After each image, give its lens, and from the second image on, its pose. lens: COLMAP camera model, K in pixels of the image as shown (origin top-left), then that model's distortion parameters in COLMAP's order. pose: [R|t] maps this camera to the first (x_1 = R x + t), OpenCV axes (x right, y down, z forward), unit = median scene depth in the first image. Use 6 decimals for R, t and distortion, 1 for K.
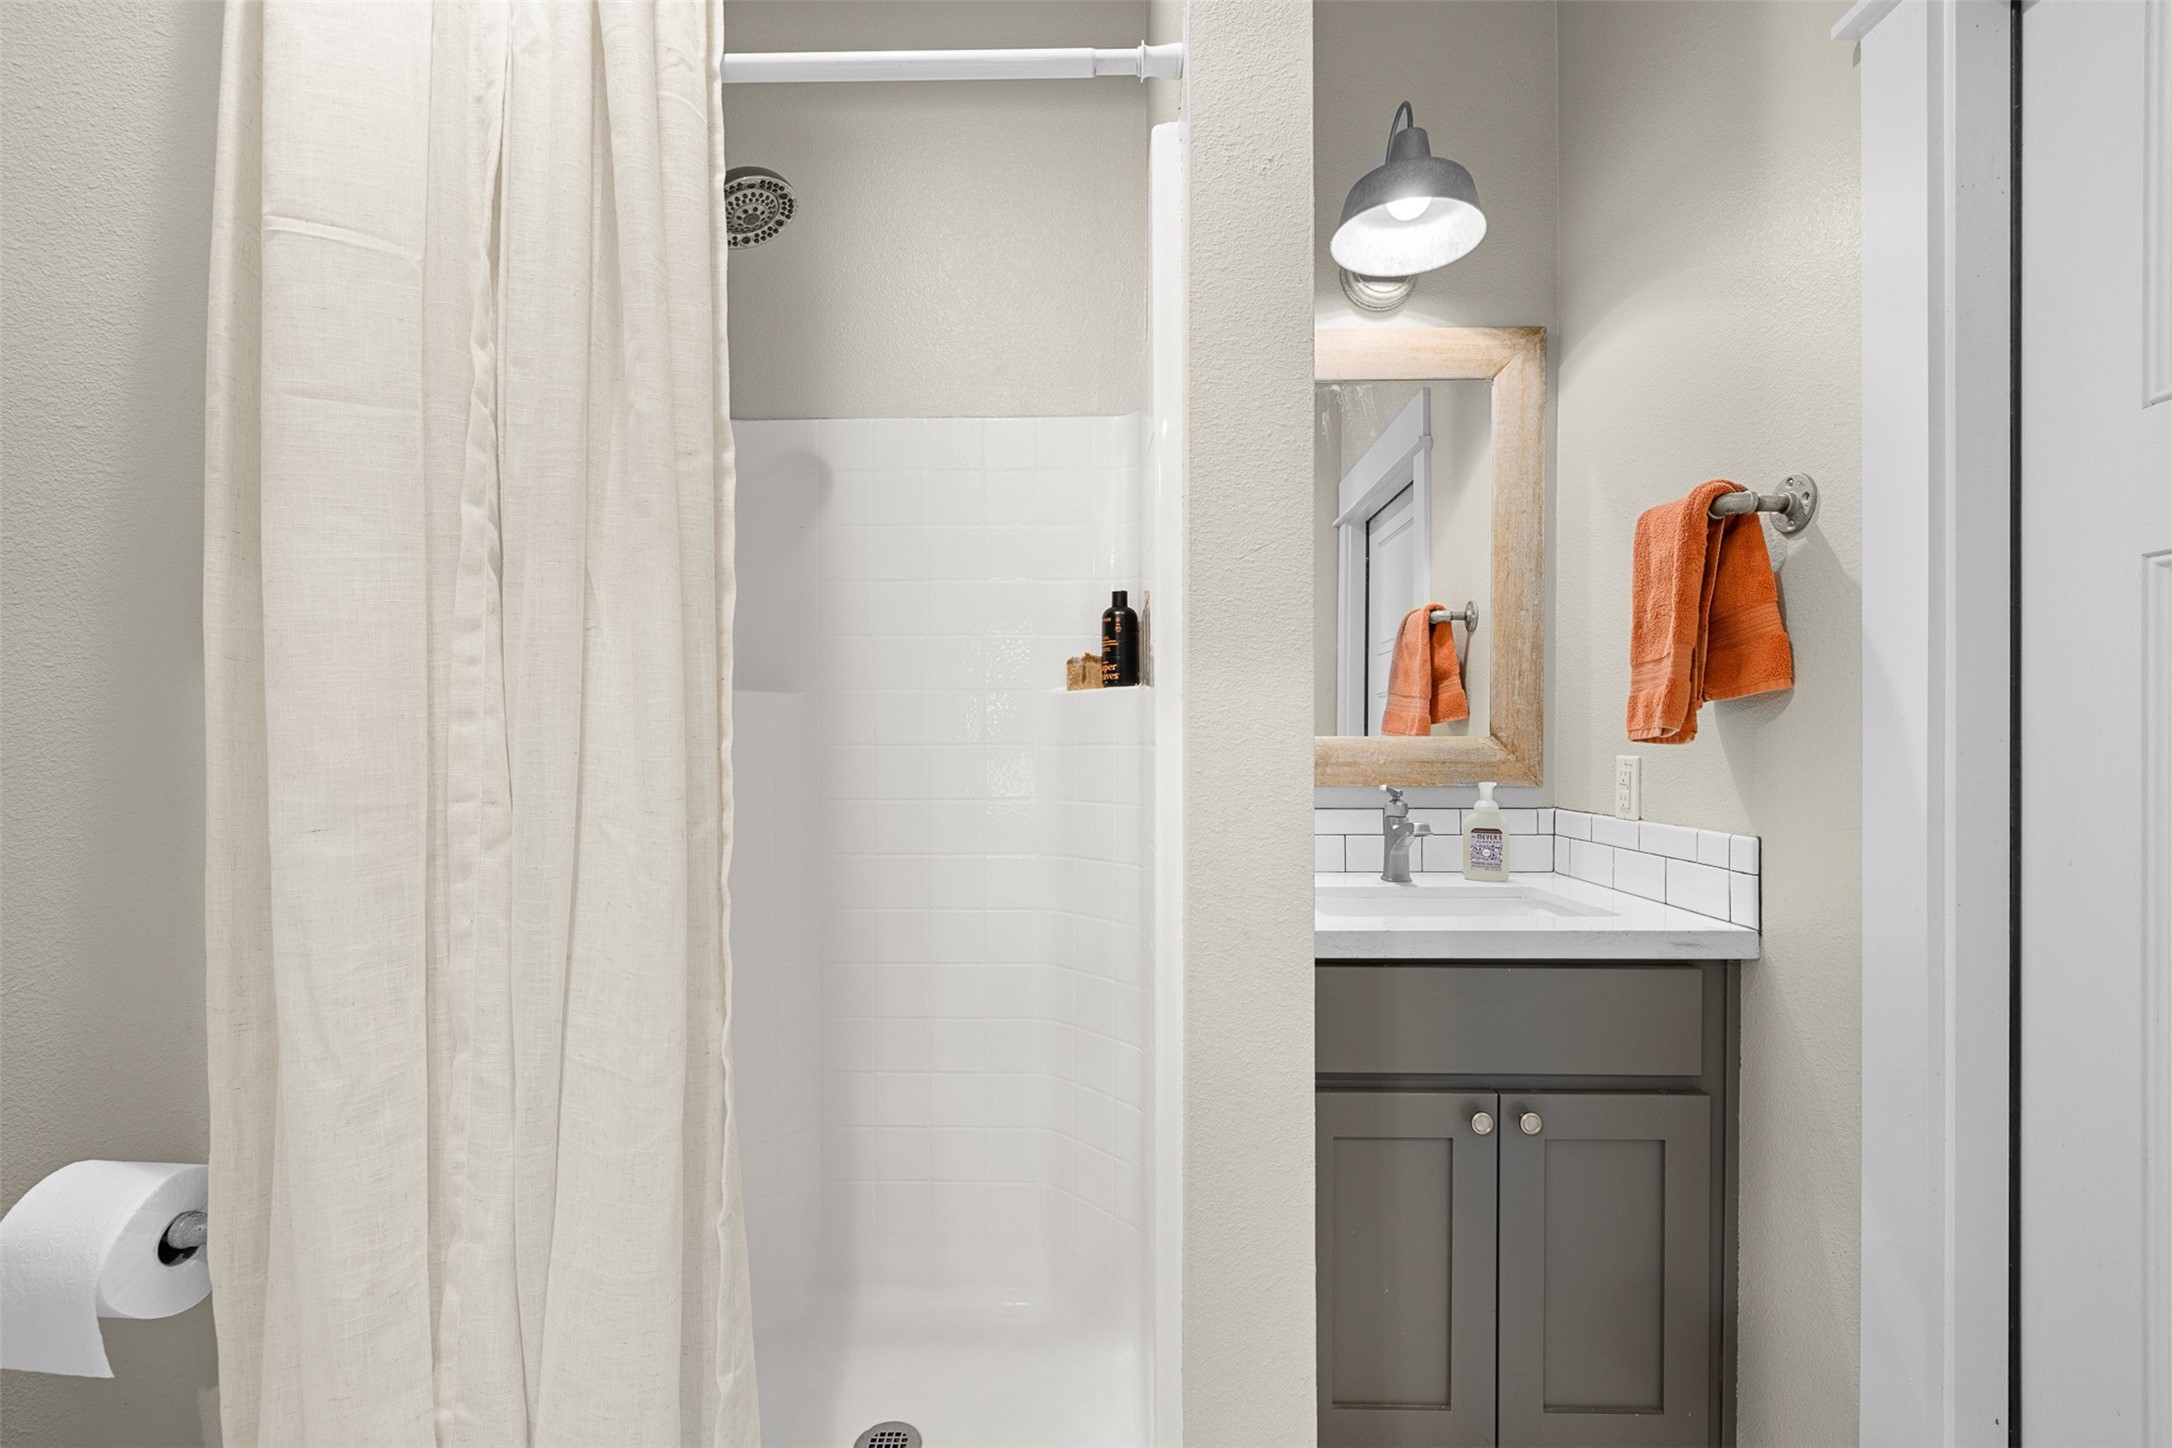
lens RADIAL K [[910.0, 0, 1083.5], [0, 910.0, 720.5], [0, 0, 1]] dist [0.000985, 0.000236]
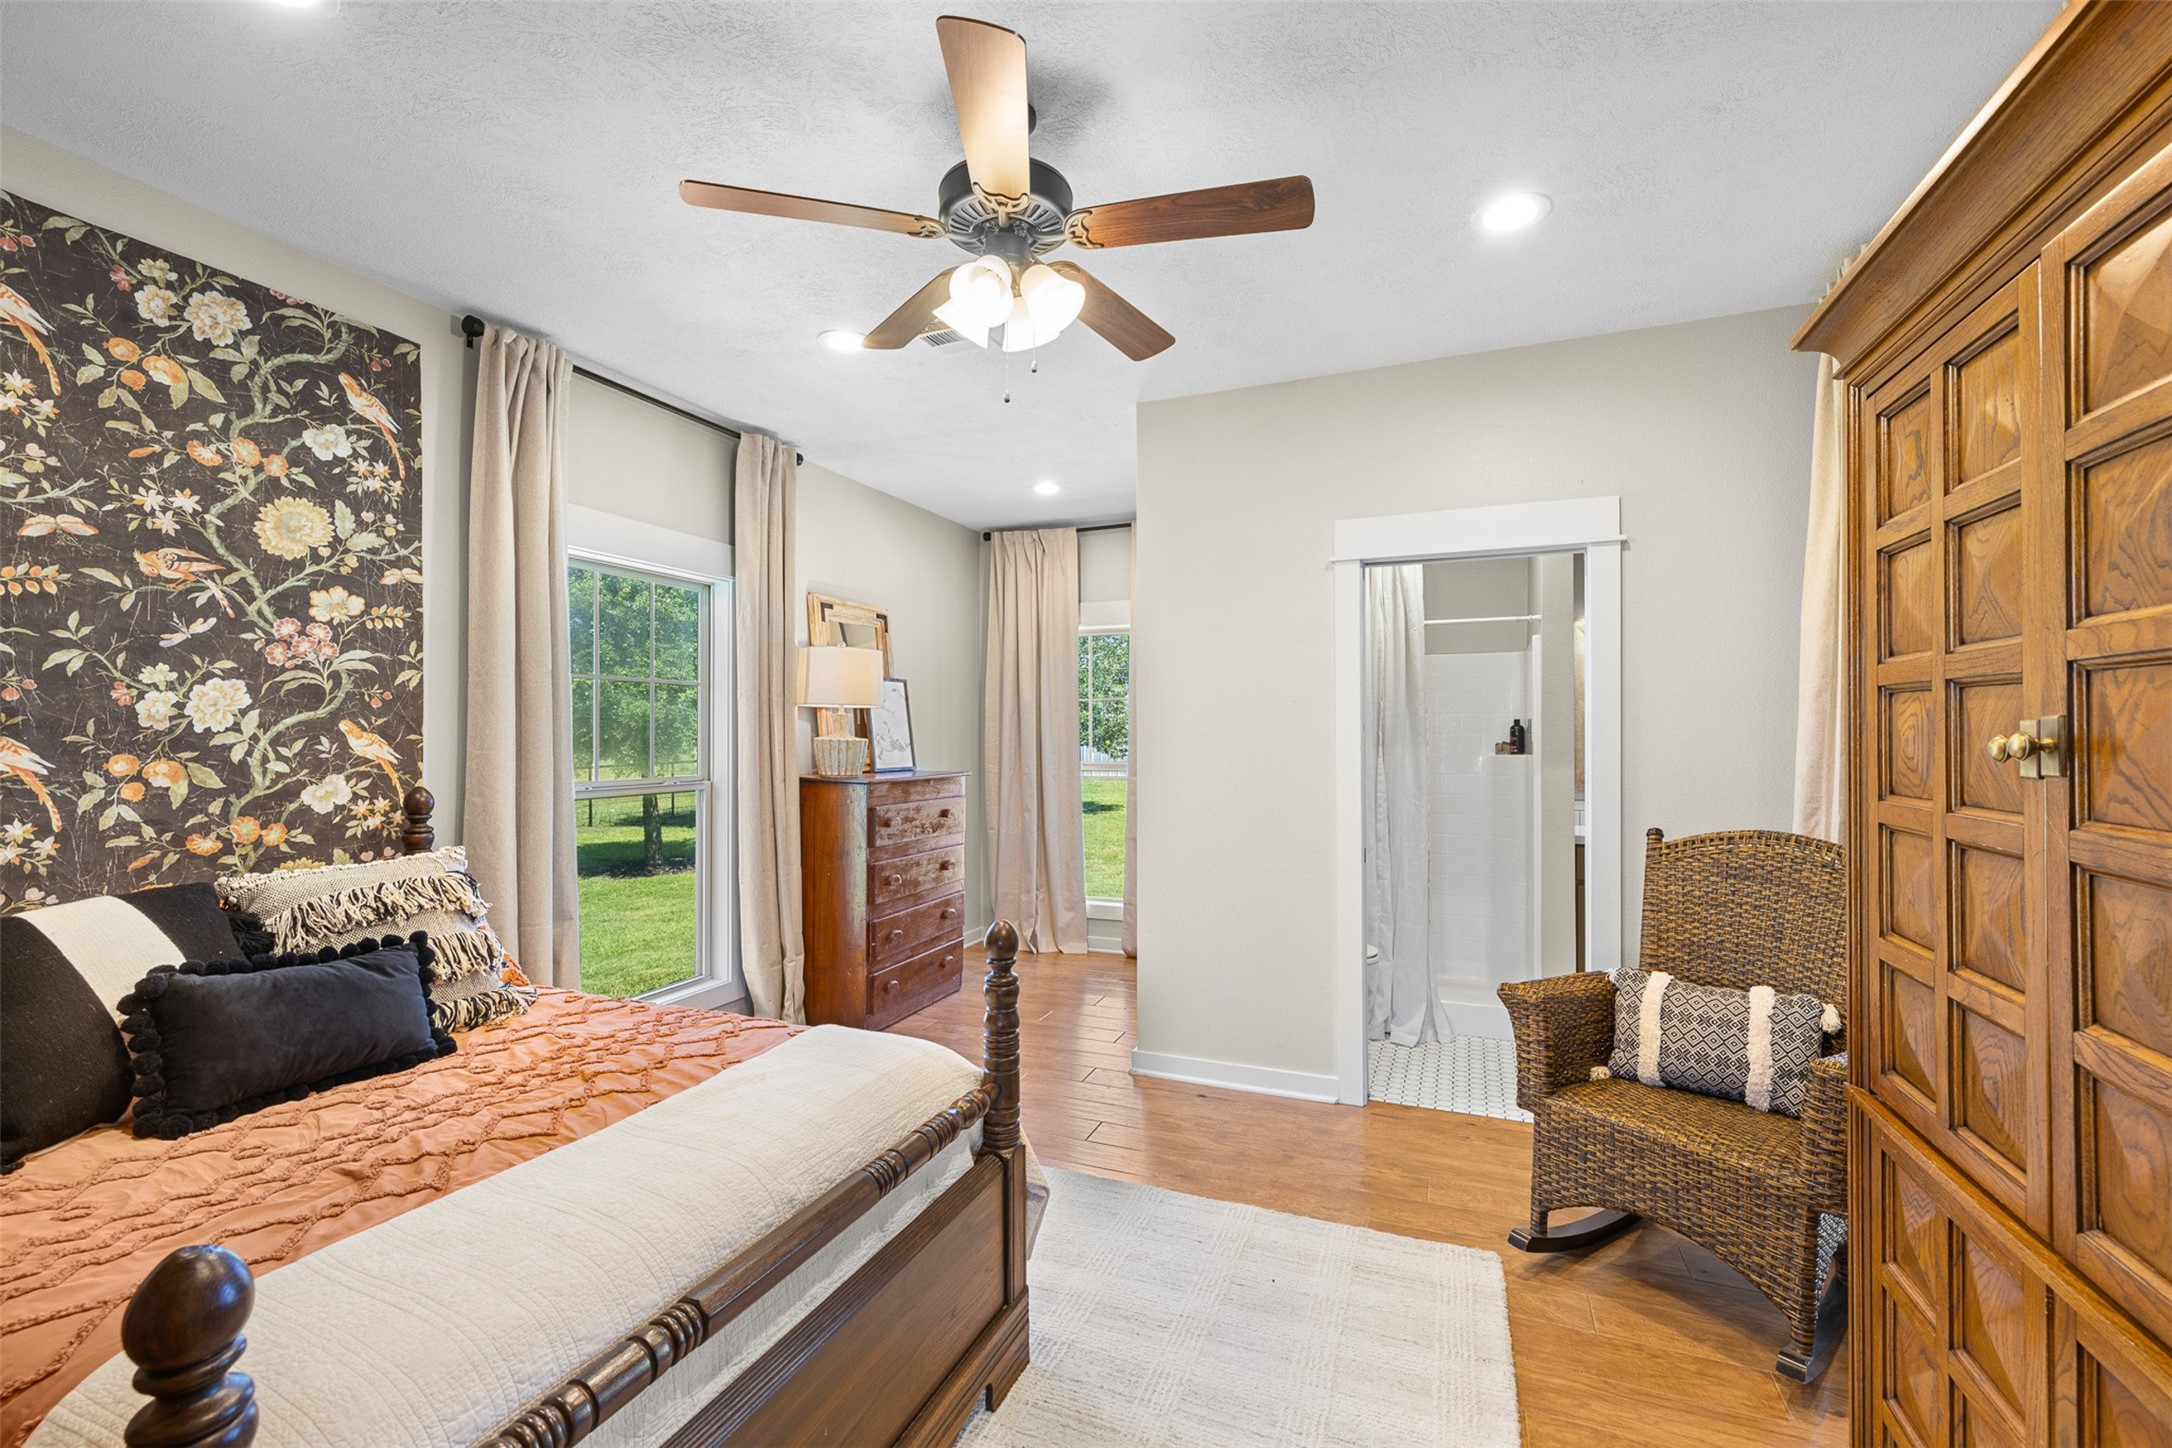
lens RADIAL K [[910.0, 0, 1095.4], [0, 910.0, 730.4], [0, 0, 1]] dist [0.000985, 0.000236]
pose [[0.935229, 0.004402, -0.354016, -0.176066], [-0.005909, 0.999977, -0.003177, -0.092527], [0.353994, 0.005064, 0.935234, -1.990933]]
